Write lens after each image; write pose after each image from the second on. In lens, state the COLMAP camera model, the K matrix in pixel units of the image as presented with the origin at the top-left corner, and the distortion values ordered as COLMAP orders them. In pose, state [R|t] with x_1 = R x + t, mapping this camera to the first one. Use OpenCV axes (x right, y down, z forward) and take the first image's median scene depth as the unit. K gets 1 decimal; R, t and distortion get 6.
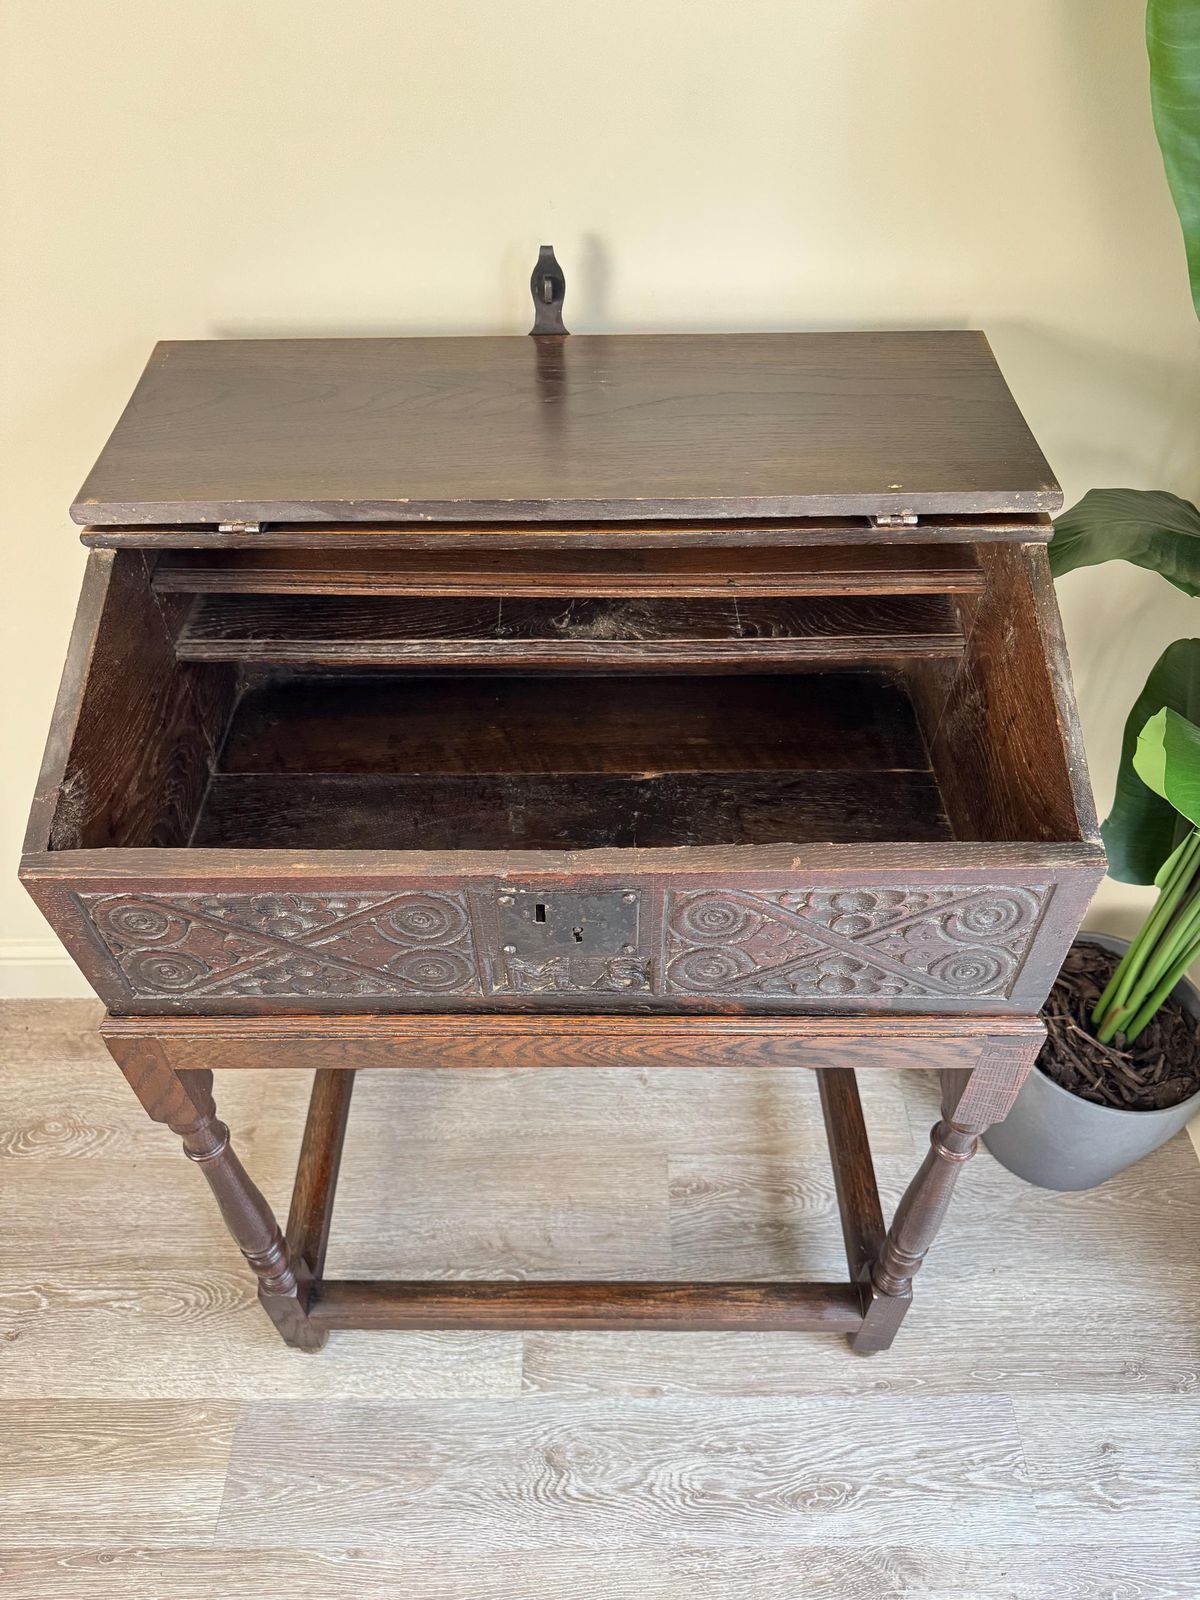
lens RADIAL K [[1123.5, 0, 595.0], [0, 1123.5, 825.9], [0, 0, 1]] dist [0.022378, -0.025277]
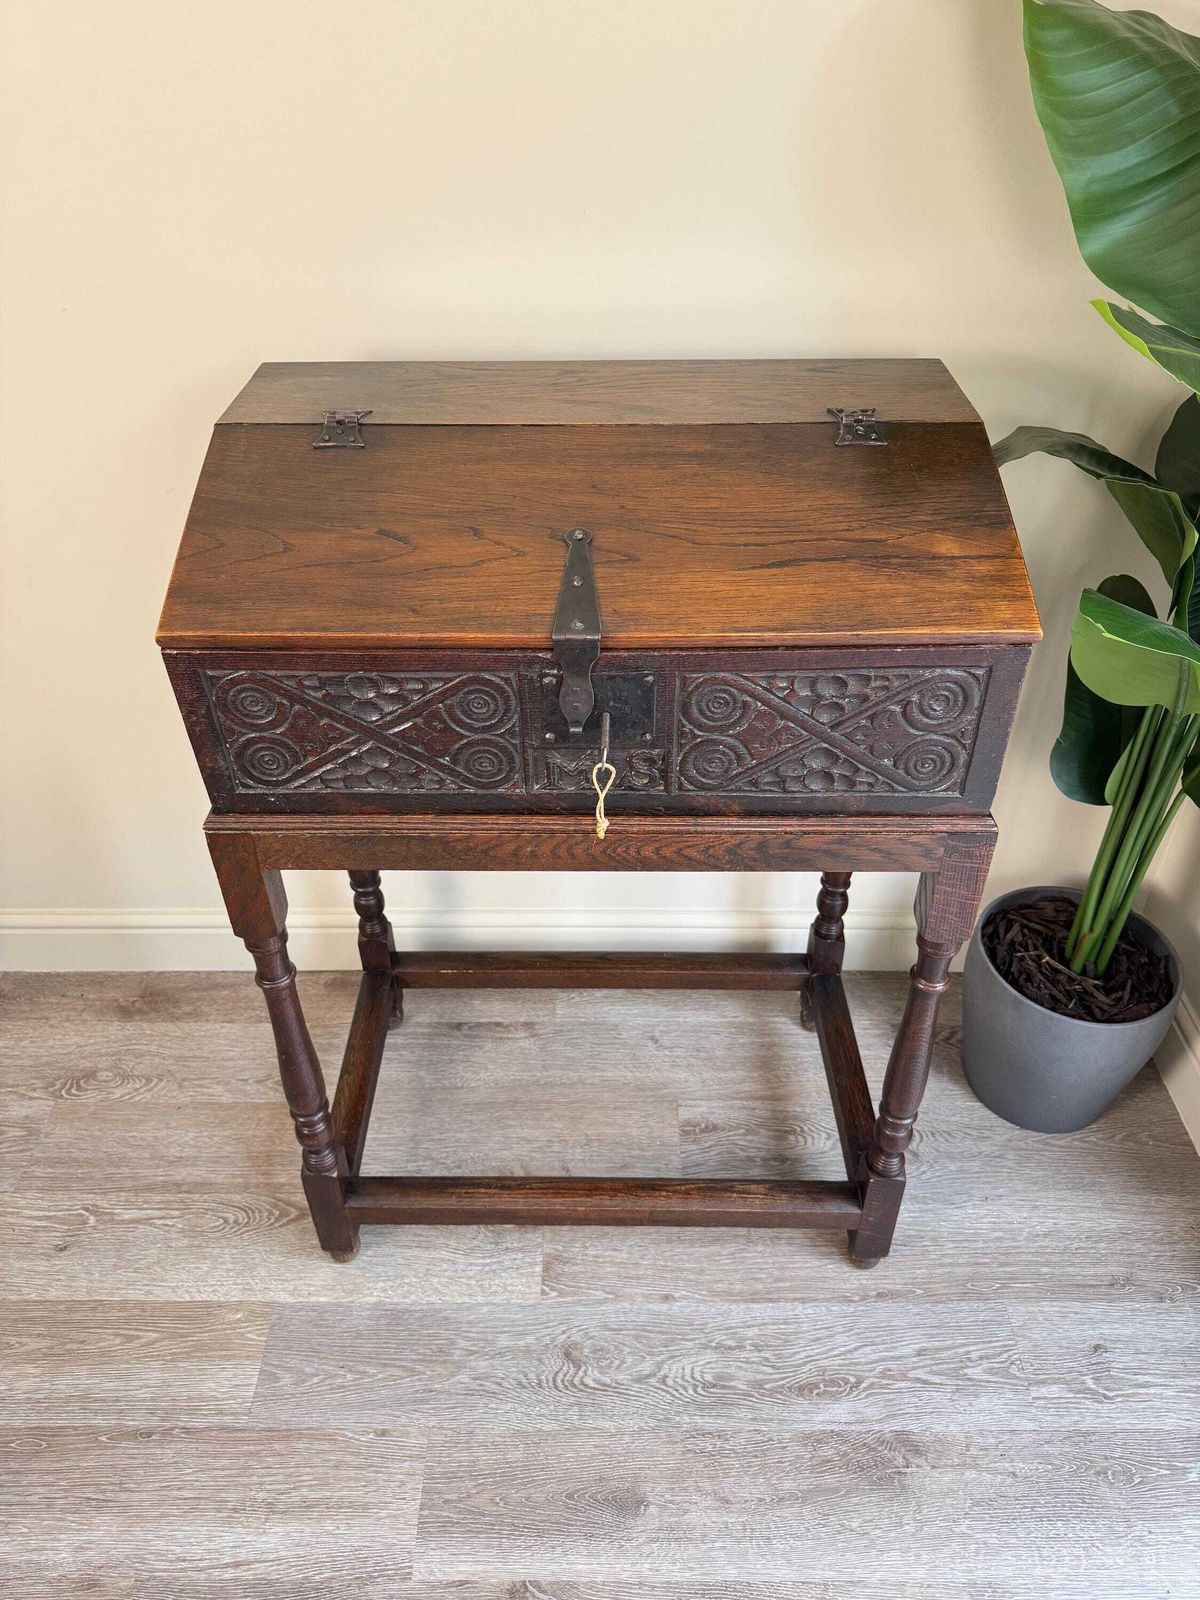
lens RADIAL K [[1119.4, 0, 596.1], [0, 1119.4, 821.9], [0, 0, 1]] dist [0.047514, -0.063564]
pose [[0.999973, 0.005569, -0.004706, -0.011788], [-0.006207, 0.988838, -0.148866, 0.229372], [0.003825, 0.148891, 0.988846, -0.115340]]
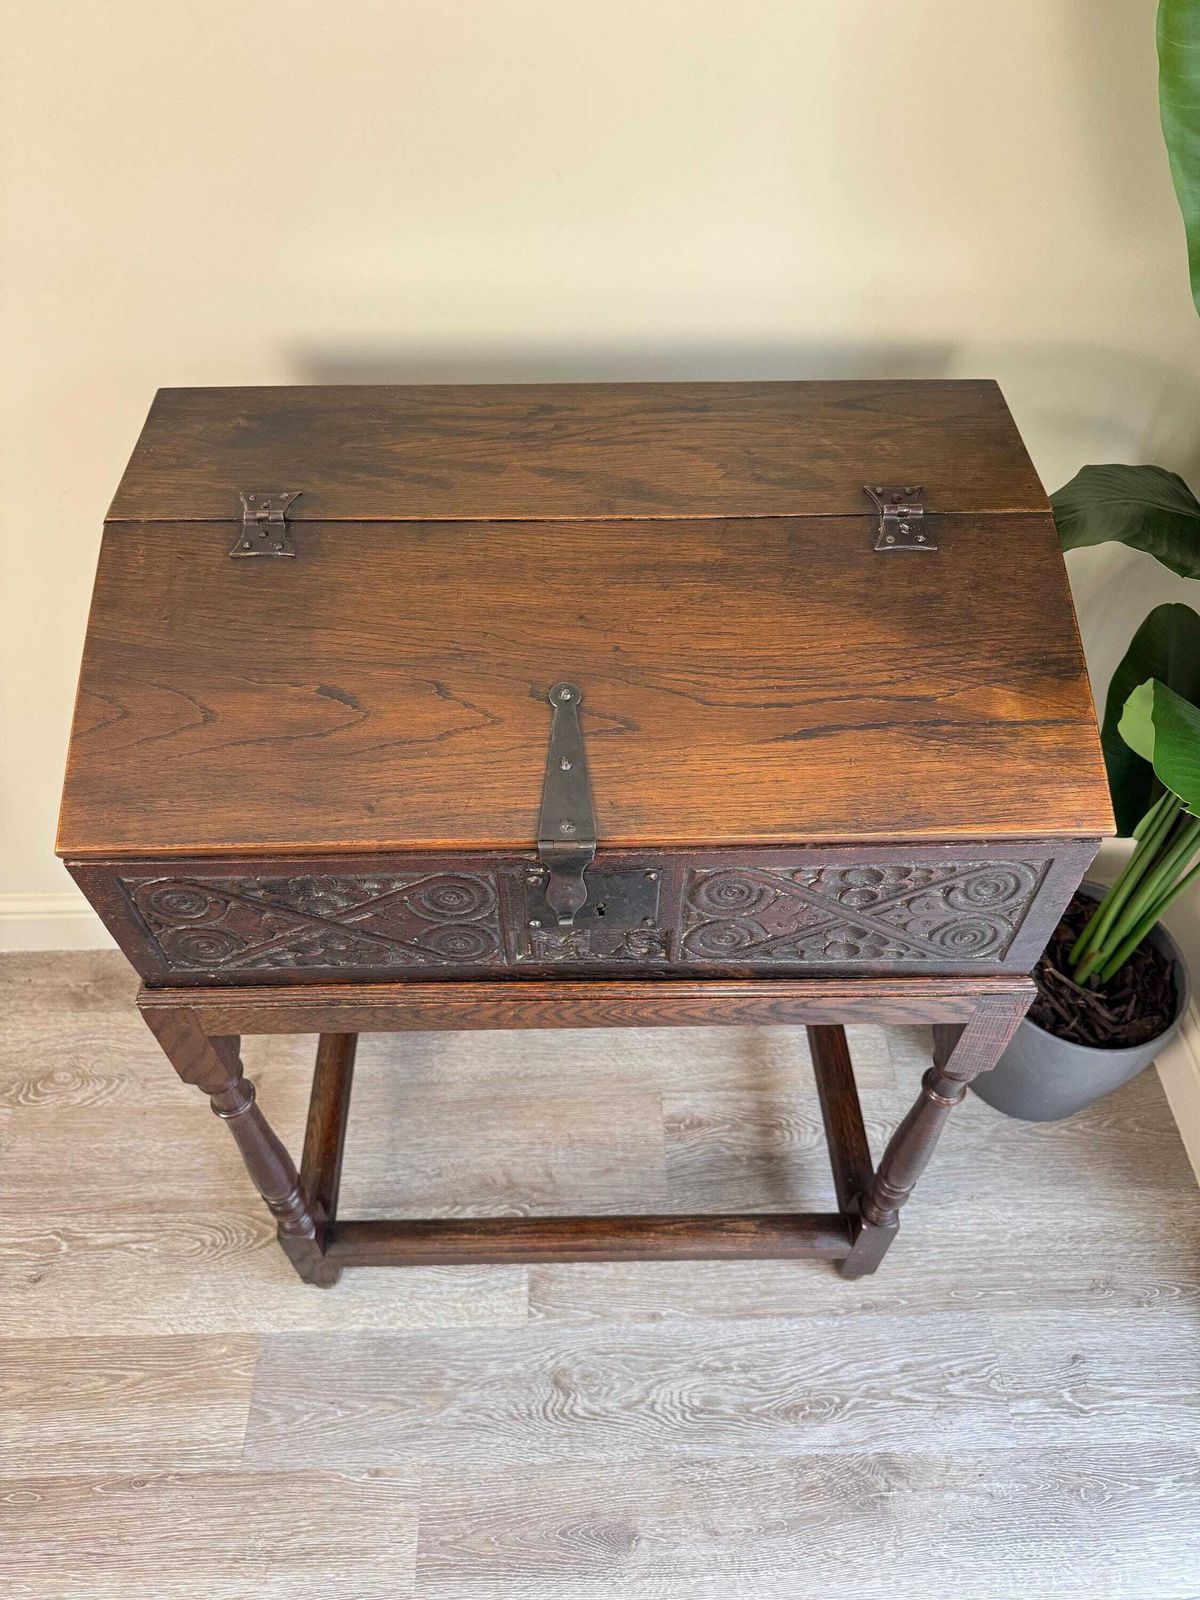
lens RADIAL K [[1119.4, 0, 596.1], [0, 1119.4, 821.9], [0, 0, 1]] dist [0.047514, -0.063564]
pose [[0.999532, -0.010324, 0.028799, -0.028828], [0.008484, 0.997960, 0.063274, -0.030457], [-0.029393, -0.063000, 0.997581, -0.025204]]
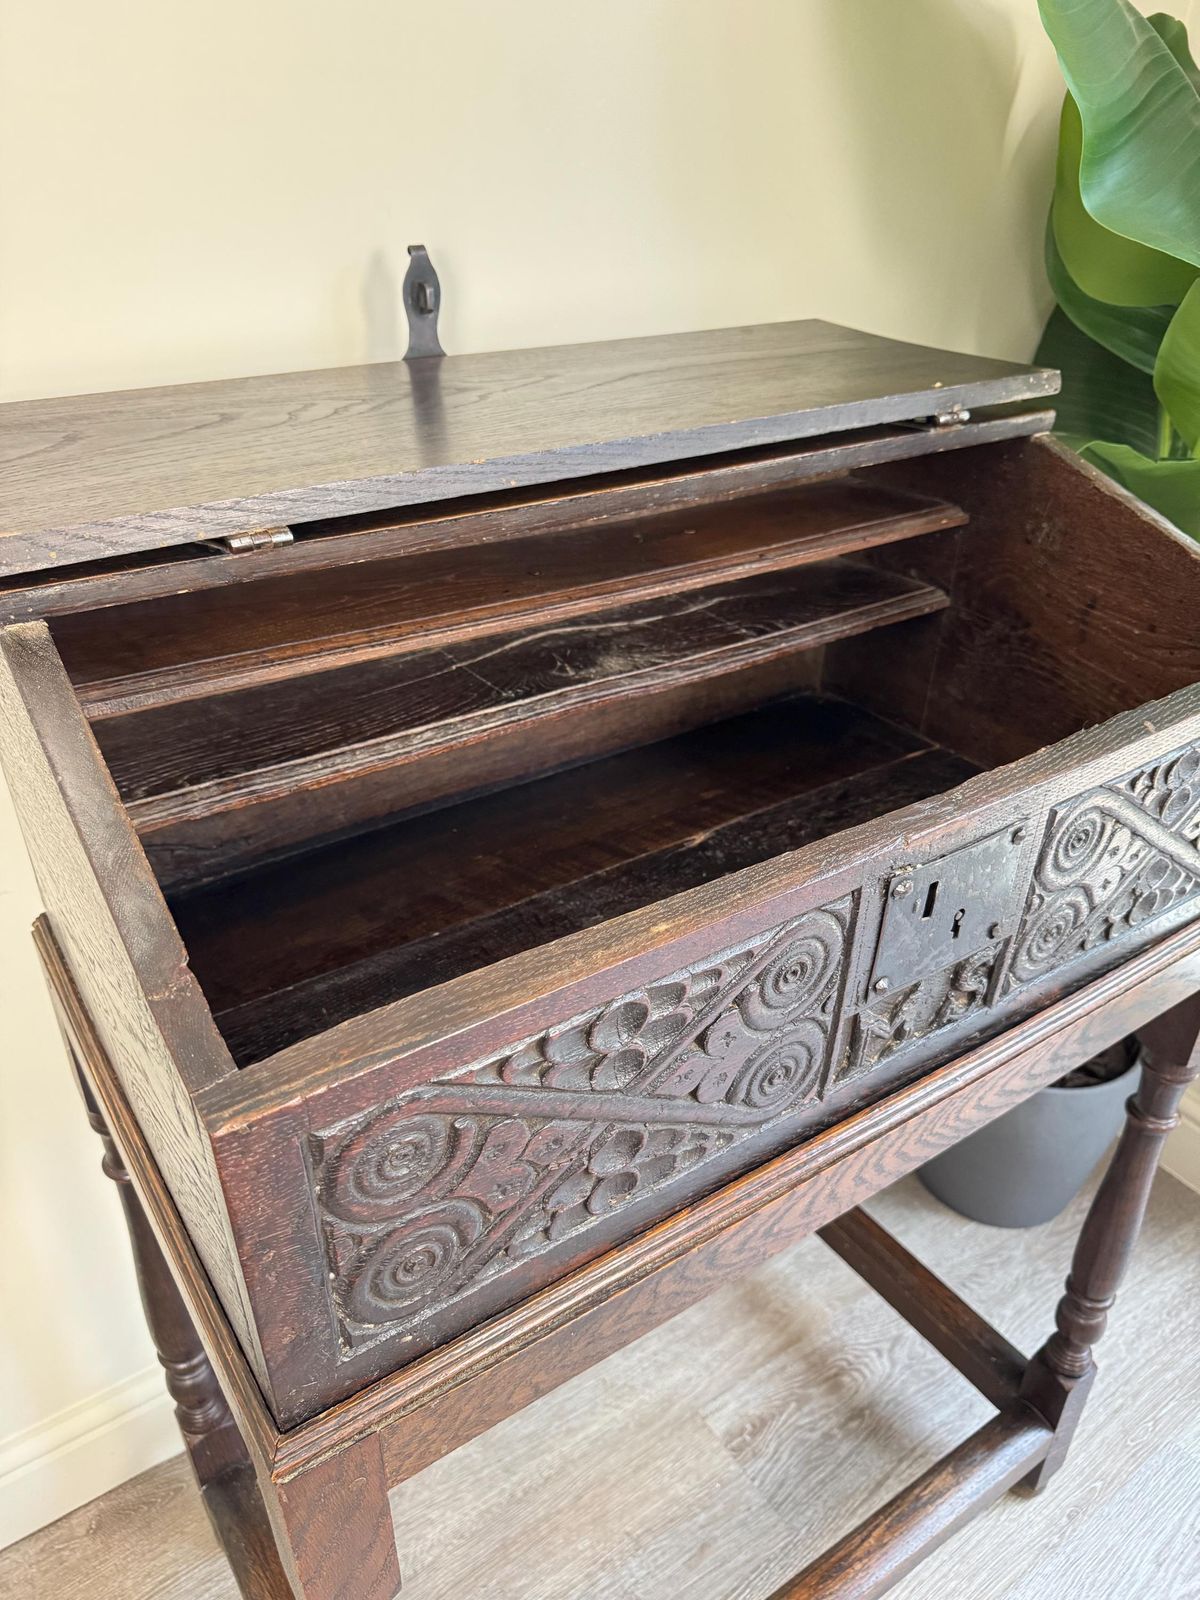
lens RADIAL K [[1144.6, 0, 597.3], [0, 1144.6, 812.0], [0, 0, 1]] dist [0.037350, -0.067402]
pose [[0.828978, -0.275999, 0.486436, -0.317438], [0.401654, 0.899034, -0.174391, 0.040266], [-0.389191, 0.339945, 0.856135, 0.257257]]
